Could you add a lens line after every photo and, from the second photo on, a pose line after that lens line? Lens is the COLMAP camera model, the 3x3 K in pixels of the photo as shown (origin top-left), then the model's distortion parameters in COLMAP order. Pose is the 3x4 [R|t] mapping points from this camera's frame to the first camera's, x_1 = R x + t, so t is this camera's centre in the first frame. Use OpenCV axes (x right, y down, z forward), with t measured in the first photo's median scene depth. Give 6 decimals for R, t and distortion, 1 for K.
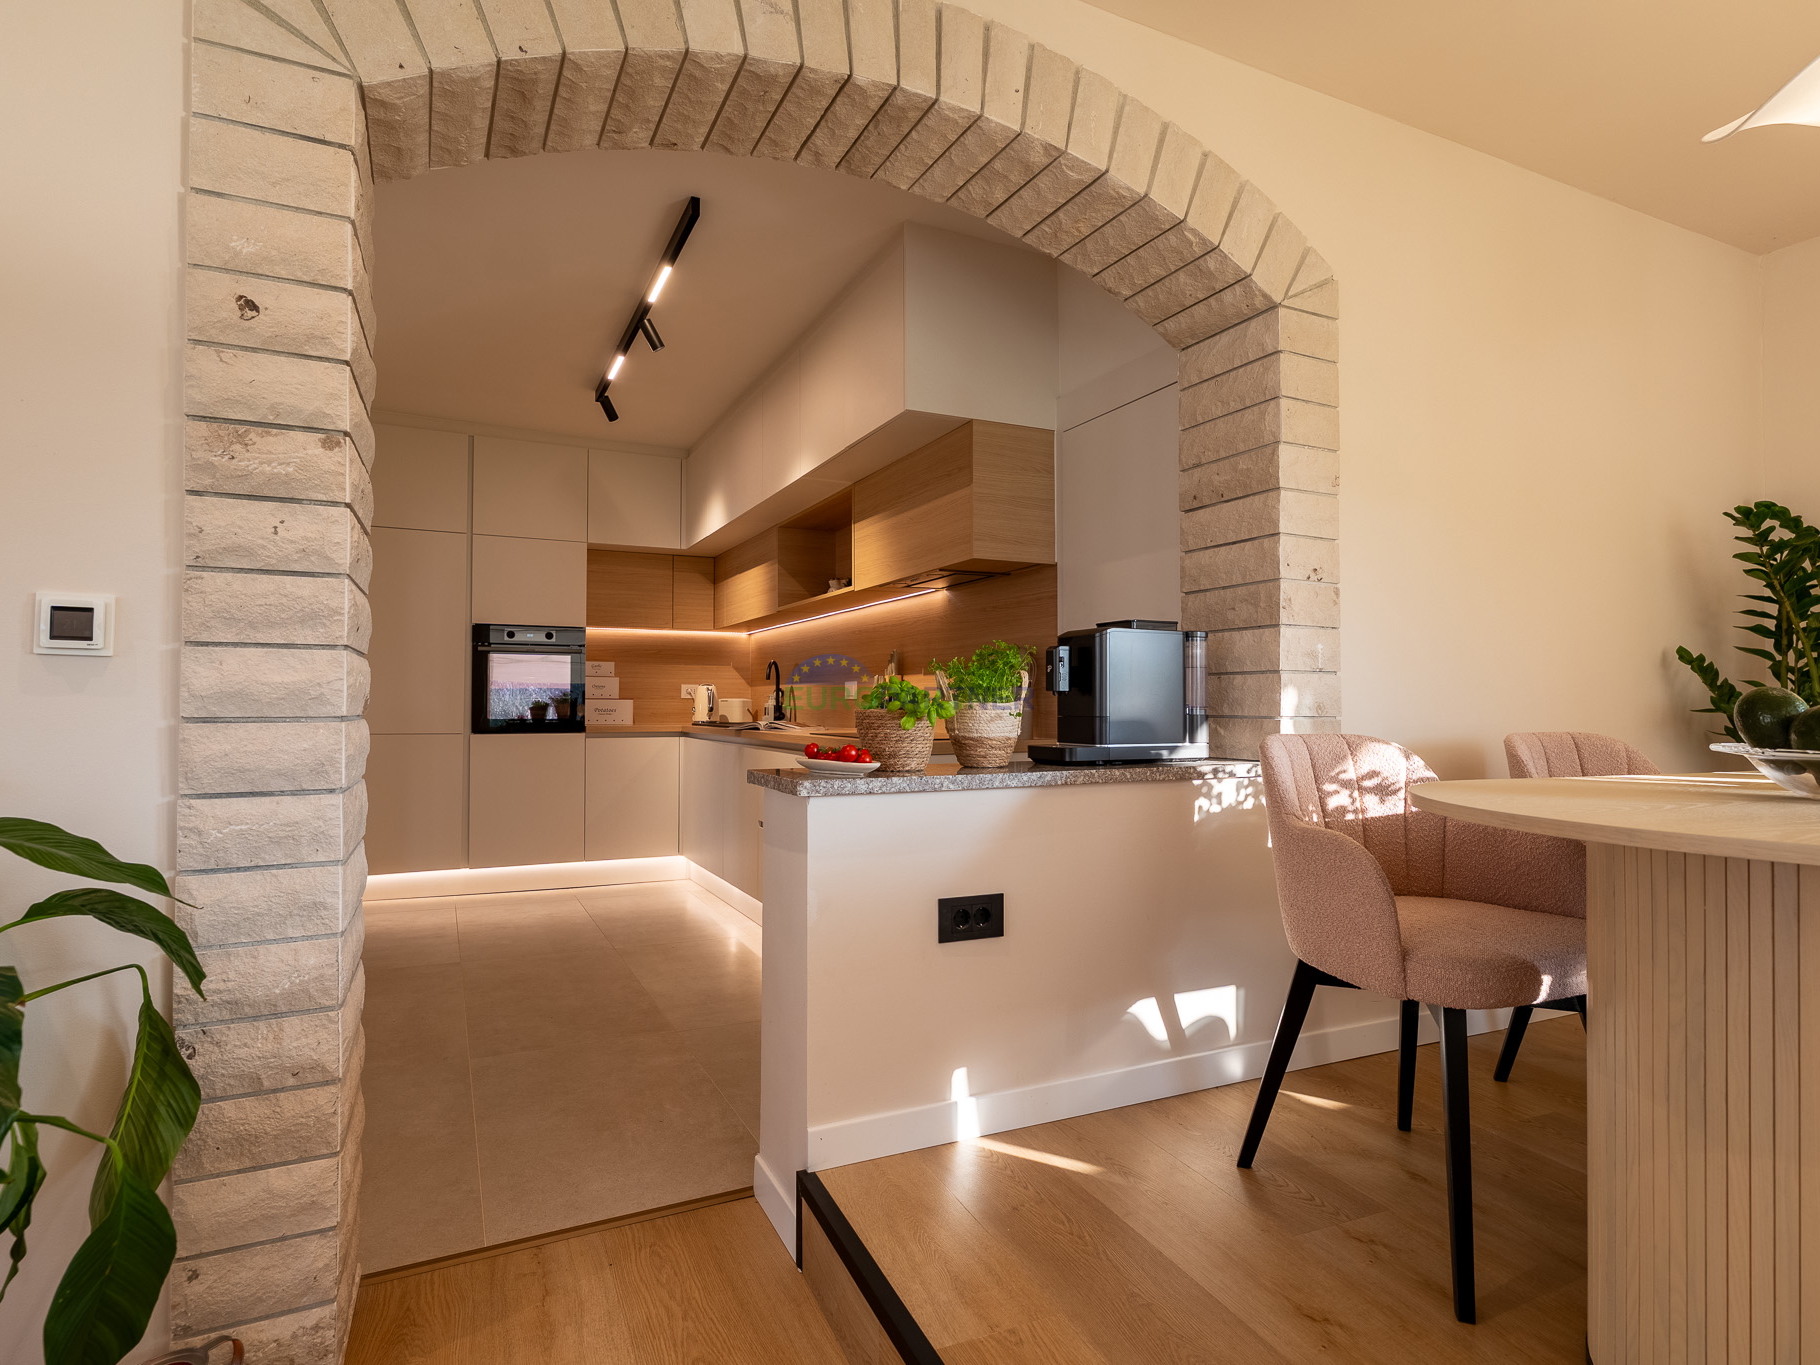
lens RADIAL K [[977.8, 0, 918.5], [0, 977.8, 685.4], [0, 0, 1]] dist [0.002722, 0.003319]
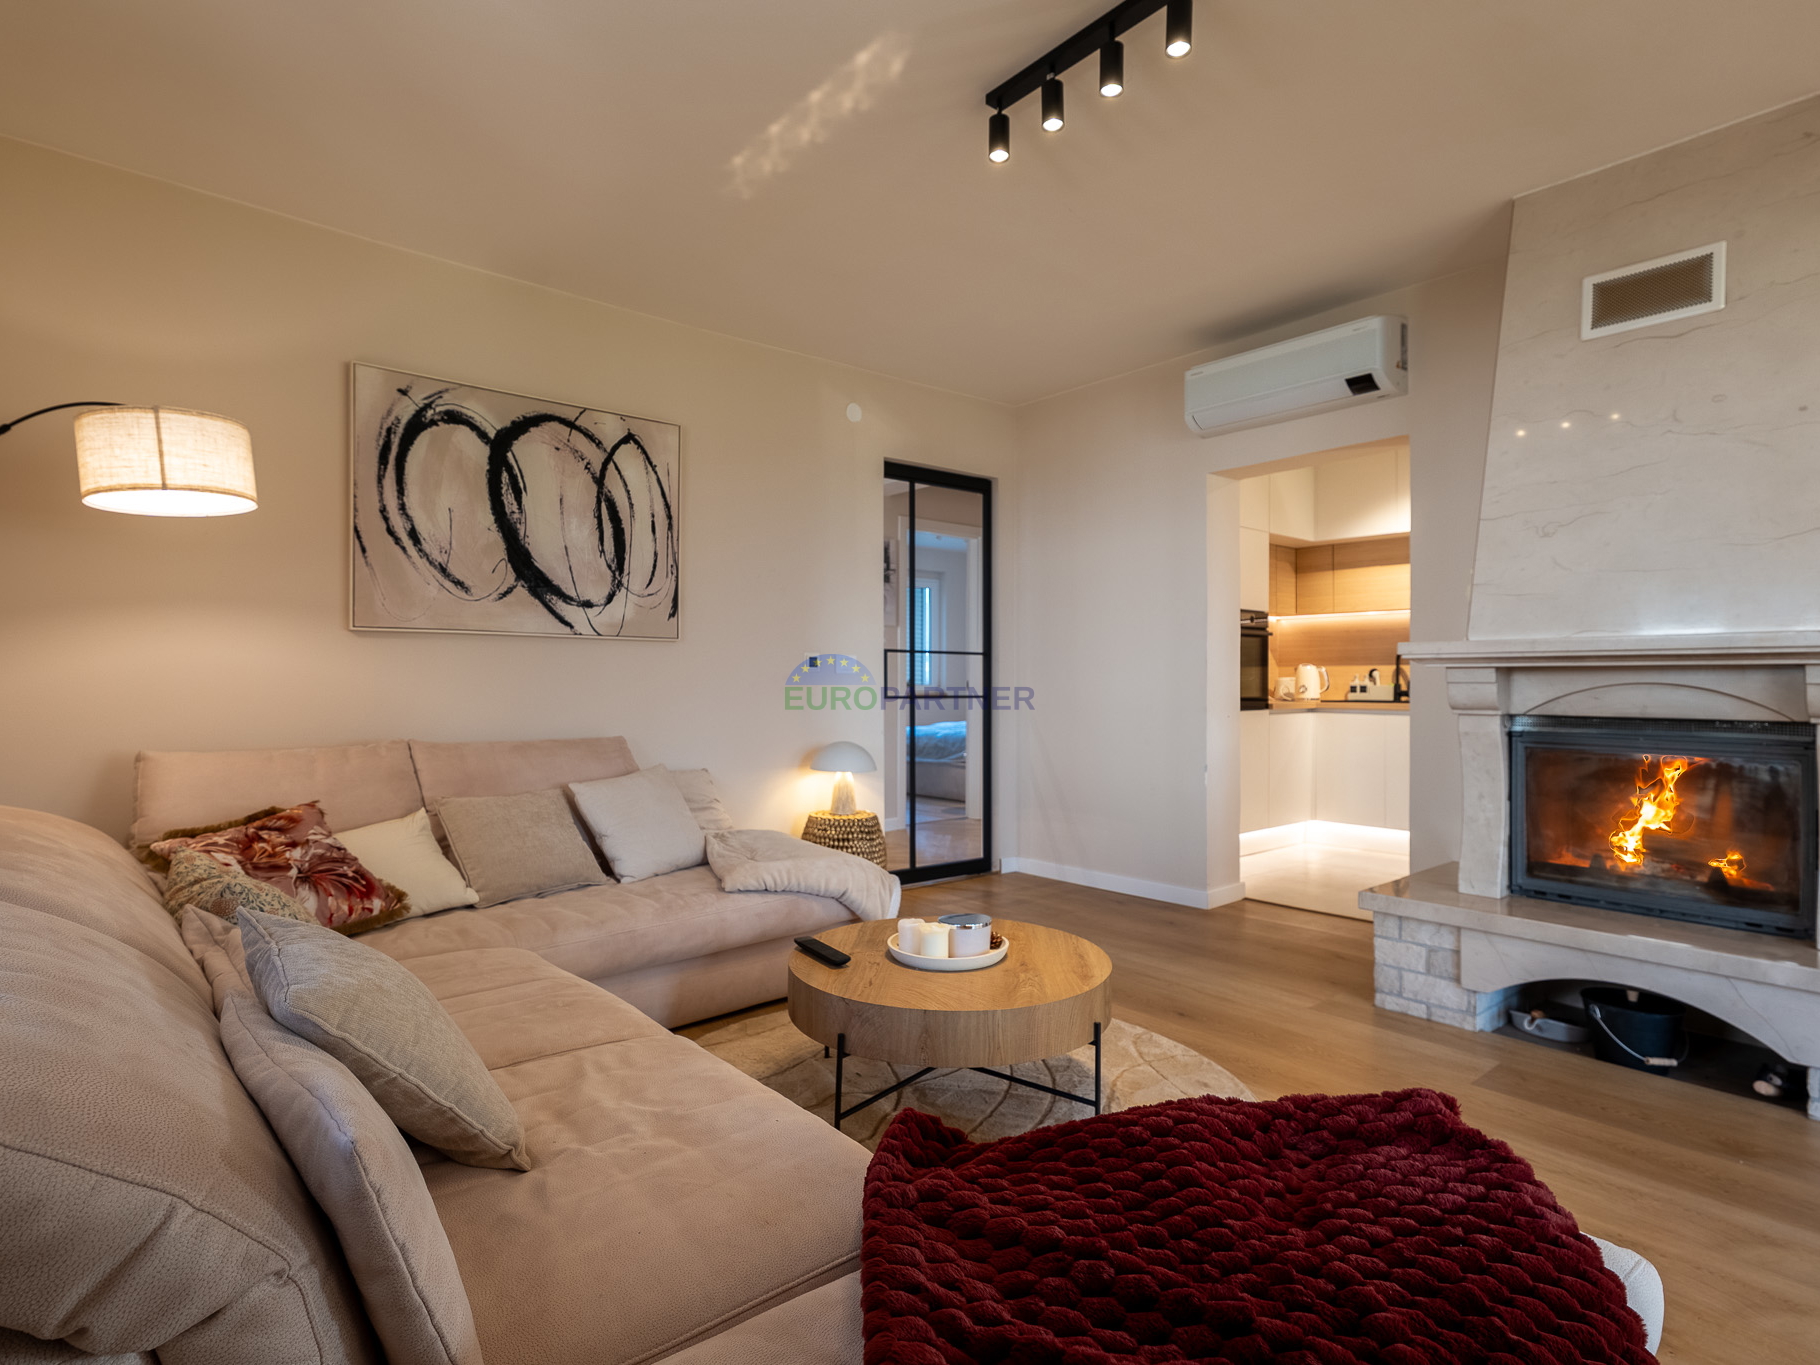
lens RADIAL K [[977.8, 0, 908.5], [0, 977.8, 679.4], [0, 0, 1]] dist [0.002722, 0.003319]
pose [[0.971299, 0.000982, 0.237860, -1.660907], [-0.005160, 0.999843, 0.016942, -0.003008], [-0.237806, -0.017683, 0.971152, 0.089024]]
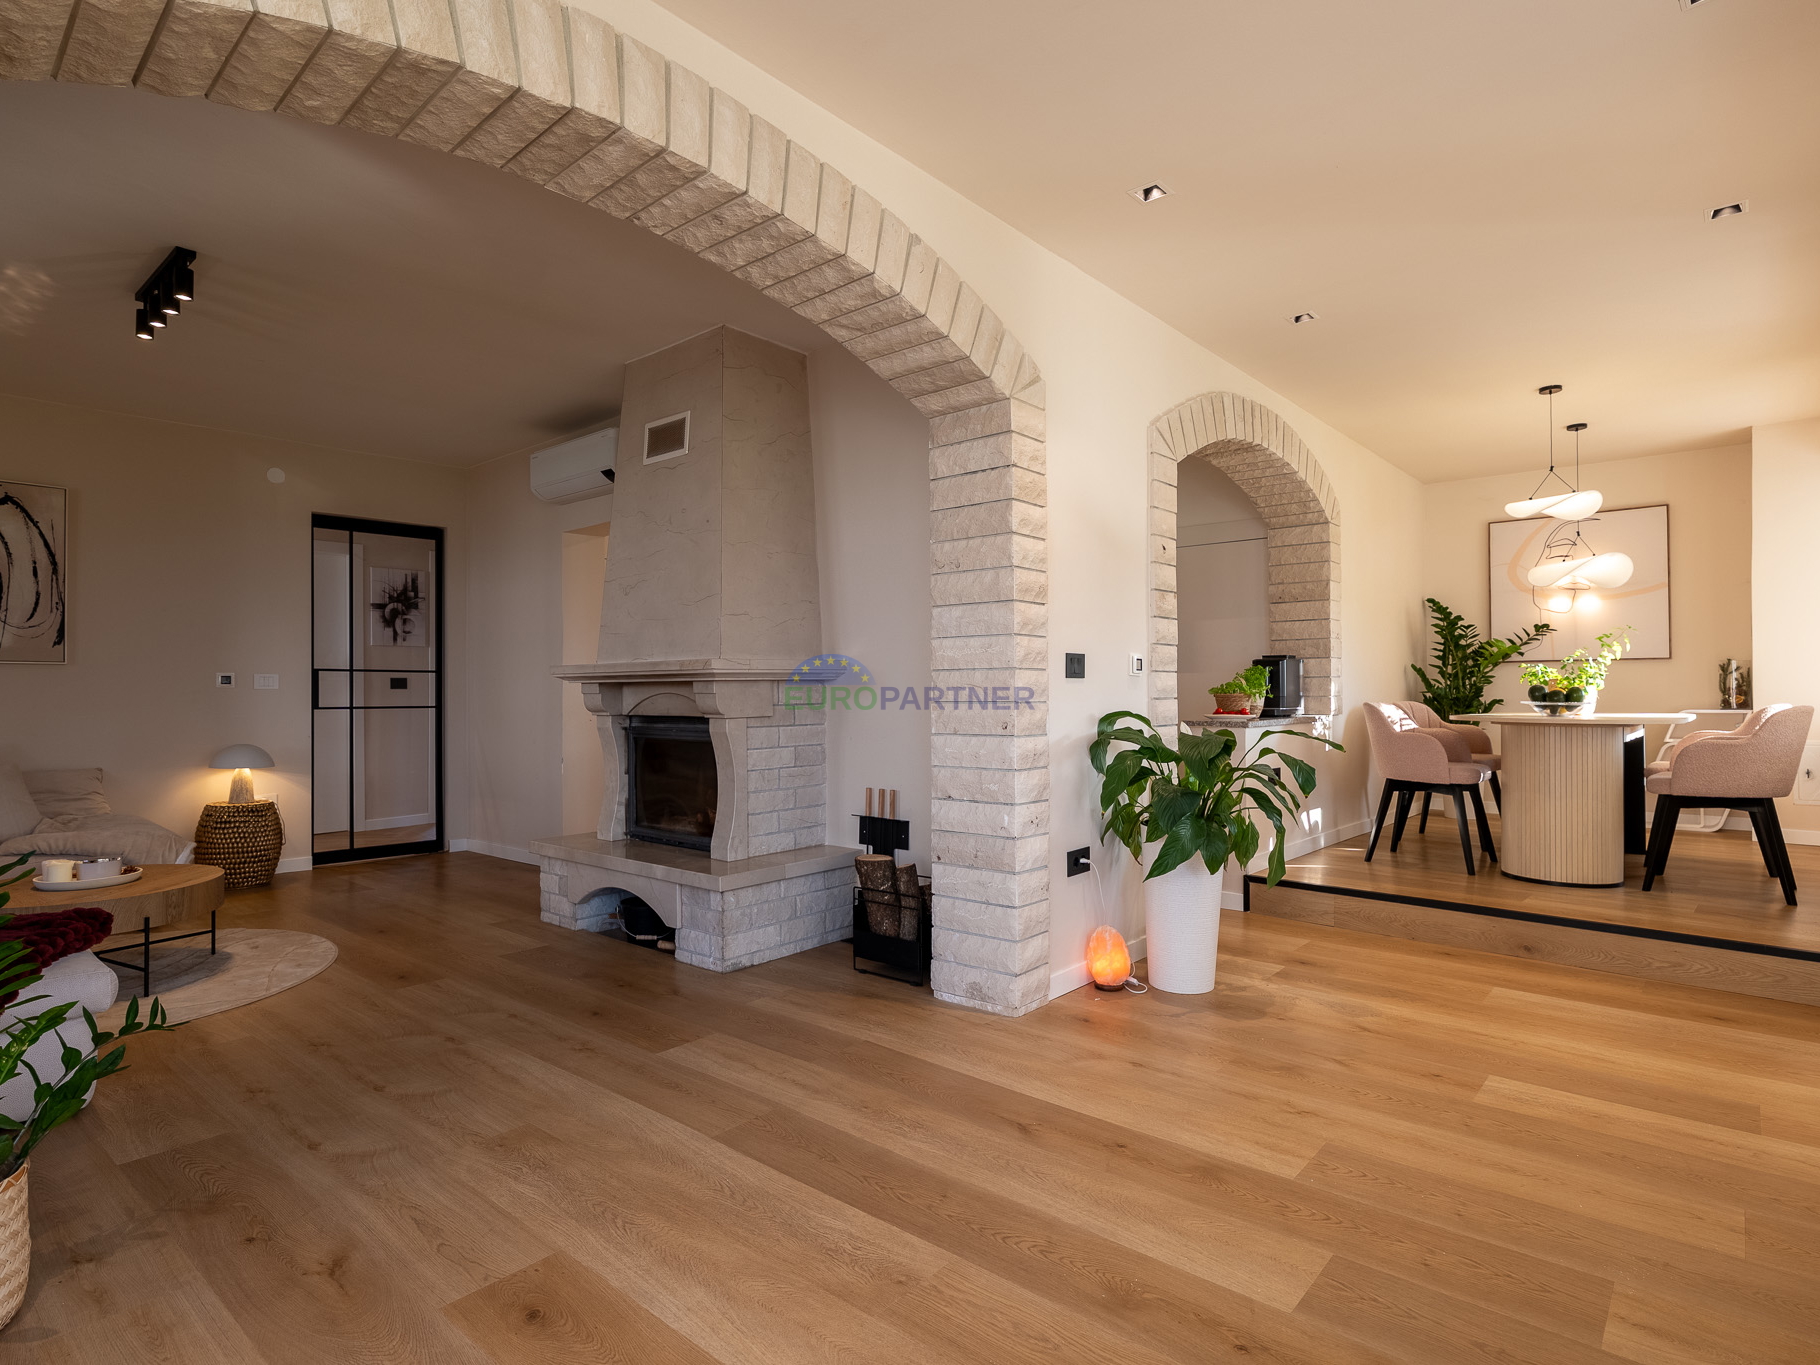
lens RADIAL K [[977.8, 0, 906.4], [0, 977.8, 680.3], [0, 0, 1]] dist [0.002722, 0.003319]
pose [[0.918421, -0.001643, 0.395600, -1.064522], [-0.000565, 0.999985, 0.005464, -0.012523], [-0.395603, -0.005241, 0.918407, -0.544577]]
